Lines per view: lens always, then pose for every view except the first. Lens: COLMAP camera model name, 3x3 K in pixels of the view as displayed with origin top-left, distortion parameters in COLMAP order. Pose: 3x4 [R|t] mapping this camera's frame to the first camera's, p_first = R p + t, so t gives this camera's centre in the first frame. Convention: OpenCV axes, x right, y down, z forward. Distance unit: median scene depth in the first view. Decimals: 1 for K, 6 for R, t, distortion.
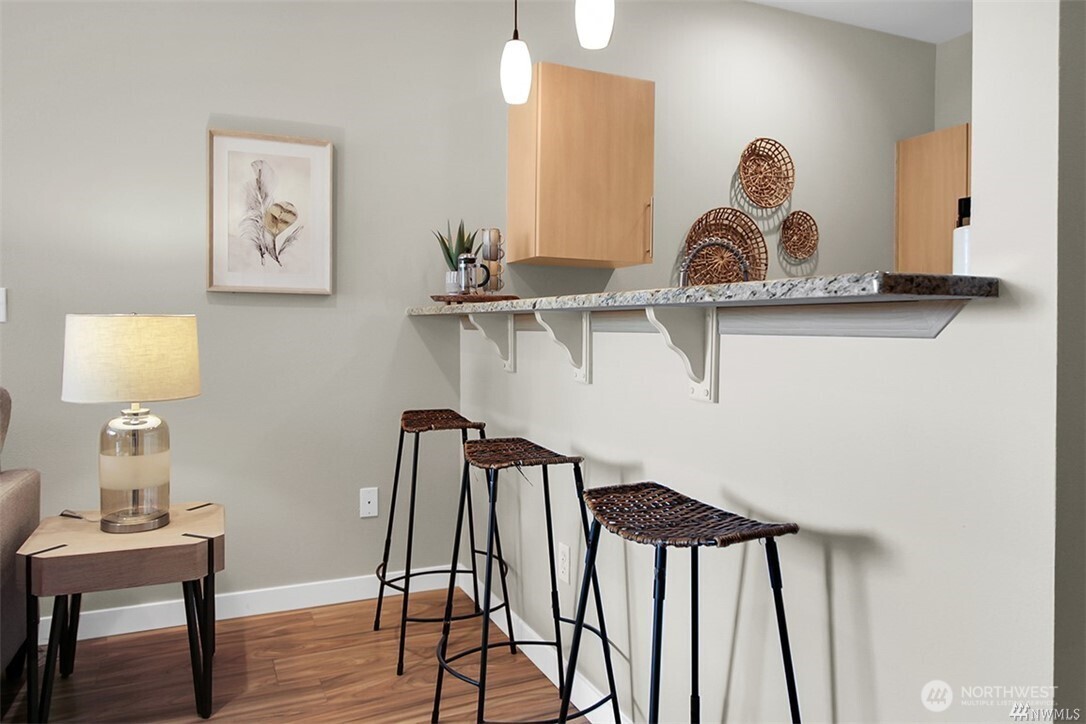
lens RADIAL K [[757.8, 0, 532.0], [0, 757.8, 348.2], [0, 0, 1]] dist [0.012381, -0.001244]
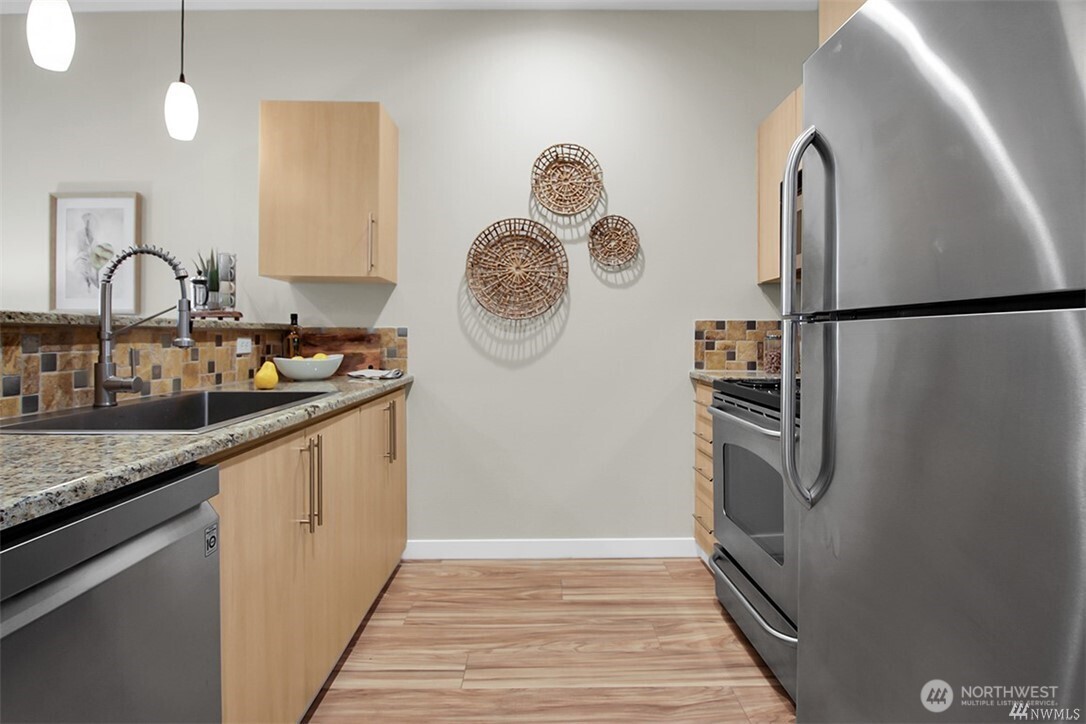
lens RADIAL K [[547.1, 0, 535.3], [0, 547.1, 340.3], [0, 0, 1]] dist [-0.001817, -0.005076]
pose [[0.912289, -0.001967, -0.409541, 0.721242], [-0.006967, 0.999769, -0.020323, -0.013248], [0.409487, 0.021394, 0.912065, 0.451214]]
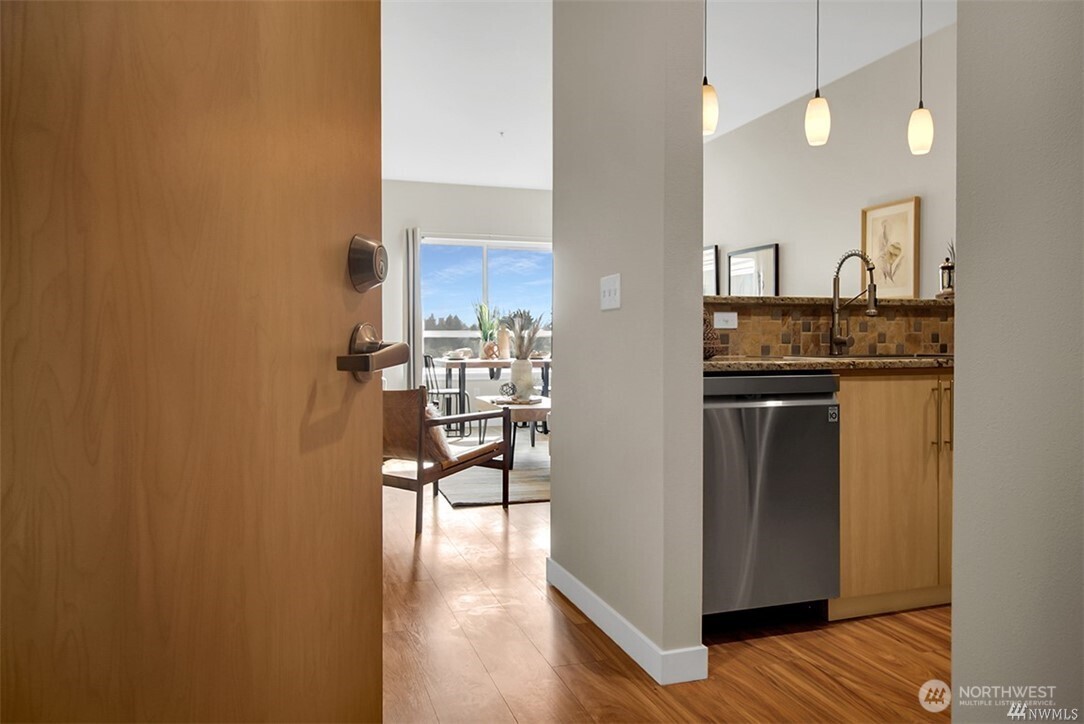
lens RADIAL K [[756.4, 0, 519.1], [0, 756.4, 328.2], [0, 0, 1]] dist [0.012381, -0.001244]
pose [[-0.138448, -0.020600, -0.990156, 1.334319], [-0.028109, 0.999463, -0.016863, 0.034229], [0.989971, 0.025498, -0.138952, 0.444282]]
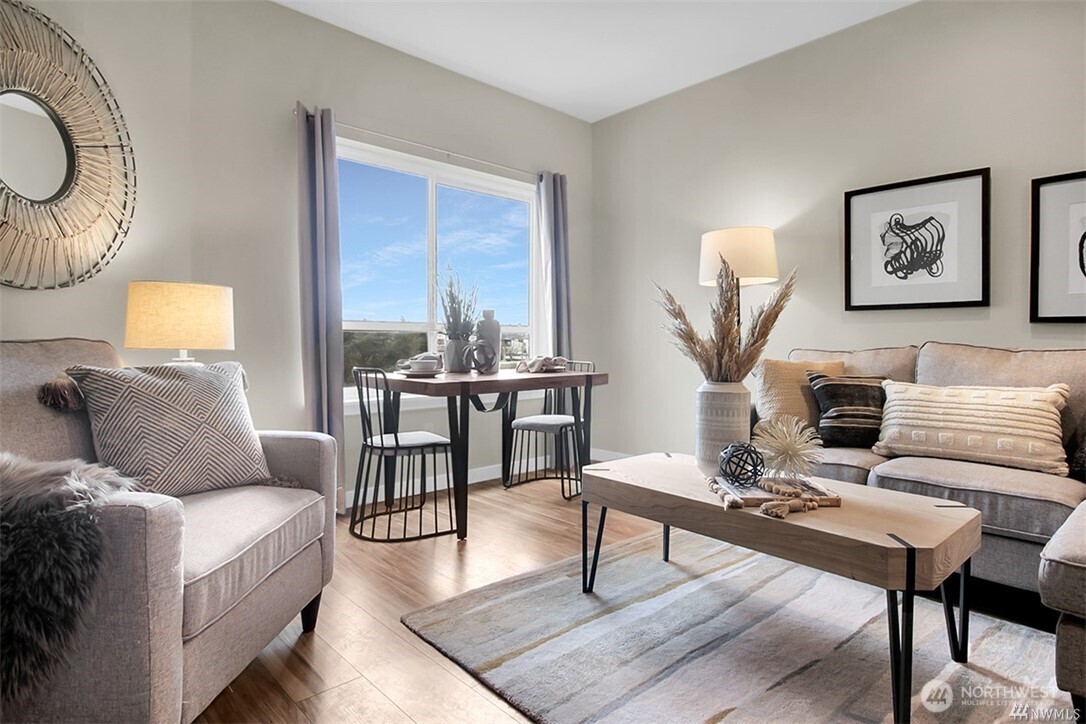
lens RADIAL K [[586.5, 0, 550.1], [0, 586.5, 346.8], [0, 0, 1]] dist [-0.000934, -0.008573]
pose [[0.321936, 0.002159, -0.946759, -0.256174], [-0.024891, 0.999671, -0.006184, 0.055757], [0.946434, 0.025557, 0.321884, -0.289380]]
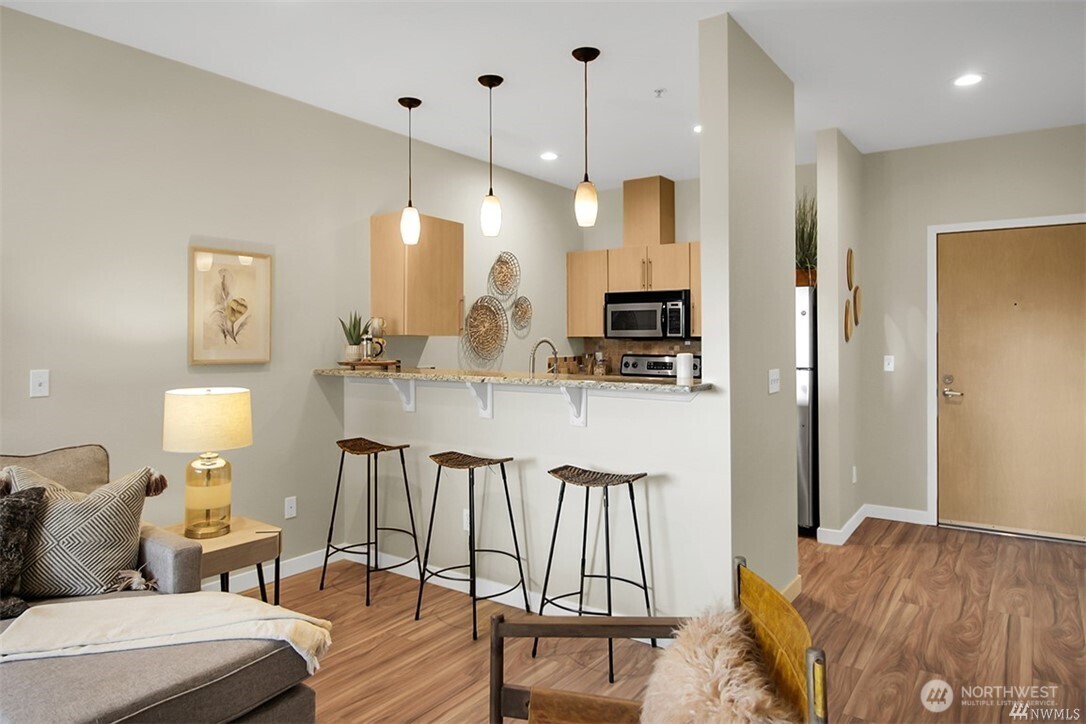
lens RADIAL K [[713.9, 0, 532.3], [0, 713.9, 341.9], [0, 0, 1]] dist [-0.009167, 0.000091]
pose [[0.859998, -0.008226, 0.510231, -0.528736], [0.018660, 0.999708, -0.015333, -0.081333], [-0.509956, 0.022707, 0.859901, -0.400452]]
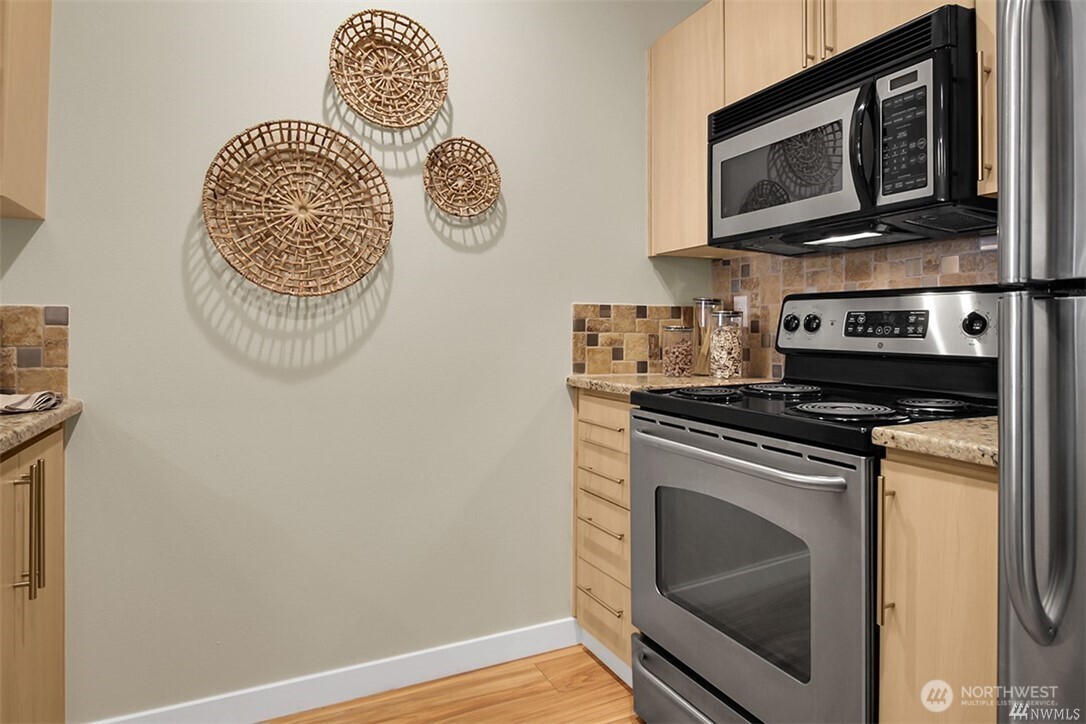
lens RADIAL K [[649.8, 0, 556.6], [0, 649.8, 322.7], [0, 0, 1]] dist [0.003291, -0.004371]
pose [[0.999485, -0.001076, 0.032085, 0.545872], [0.002262, 0.999315, -0.036934, -0.016815], [-0.032023, 0.036987, 0.998803, 0.636568]]
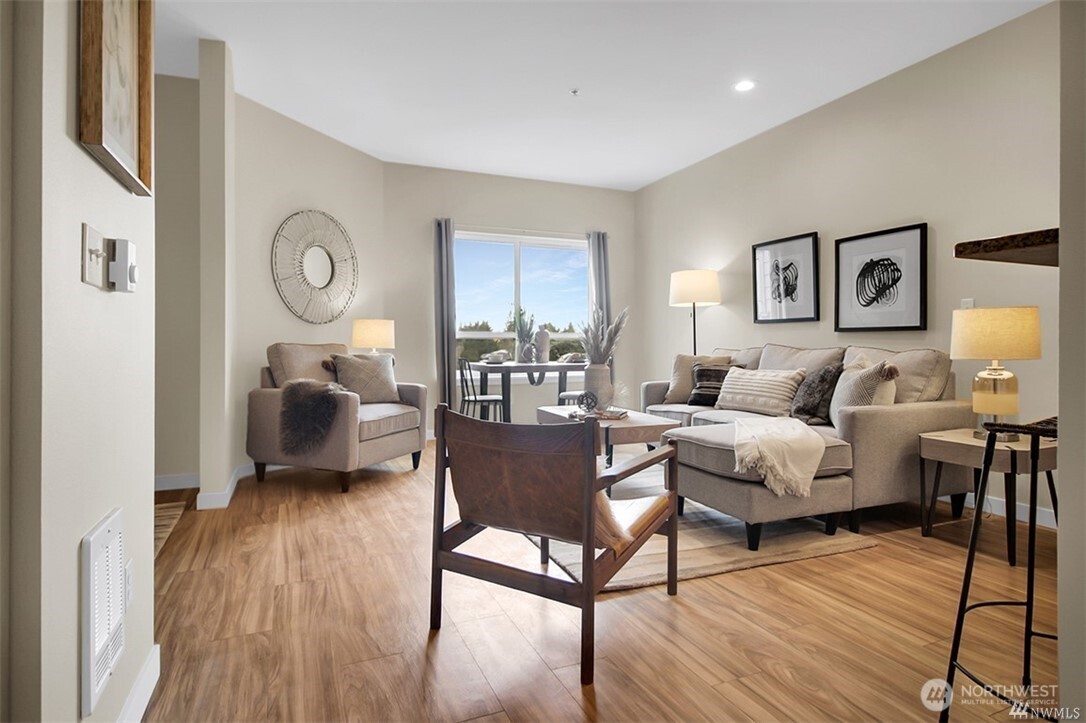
lens RADIAL K [[586.5, 0, 549.2], [0, 586.5, 345.7], [0, 0, 1]] dist [-0.000934, -0.008573]
pose [[-0.017447, -0.001736, -0.999846, 0.582961], [-0.025441, 0.999675, -0.001292, 0.048225], [0.999524, 0.025415, -0.017485, 0.049648]]
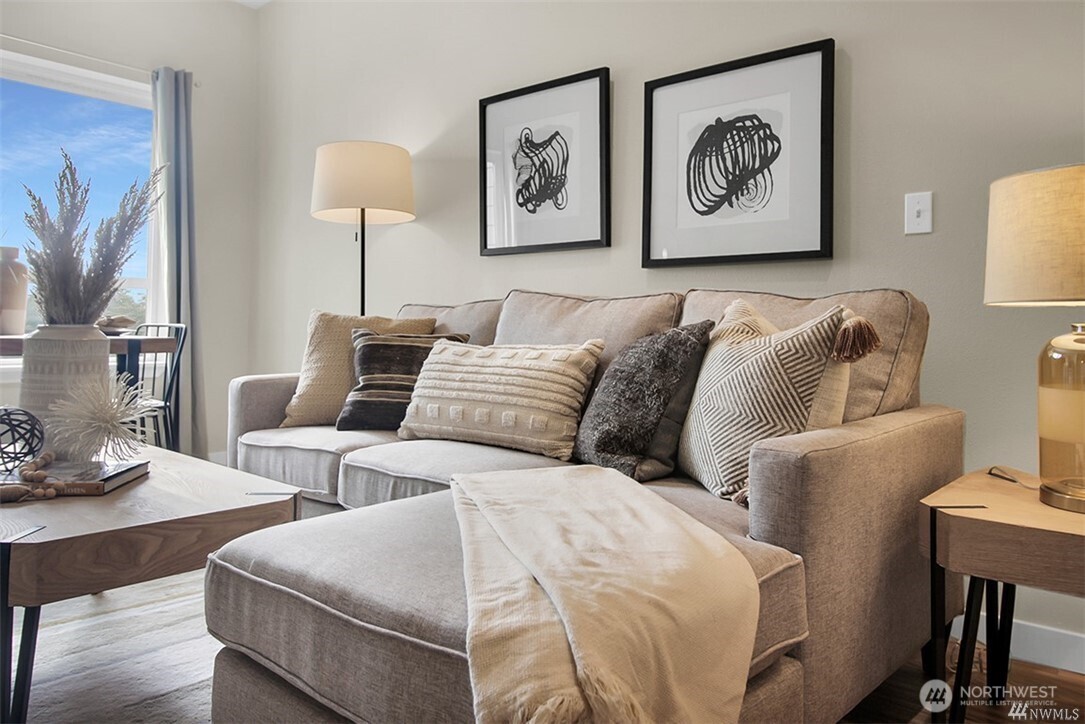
lens RADIAL K [[757.1, 0, 541.4], [0, 757.1, 307.2], [0, 0, 1]] dist [0.012381, -0.001244]
pose [[0.420059, -0.027187, -0.907089, -0.105012], [-0.035310, 0.998305, -0.046273, 0.088483], [0.906809, 0.051467, 0.418387, 0.238631]]
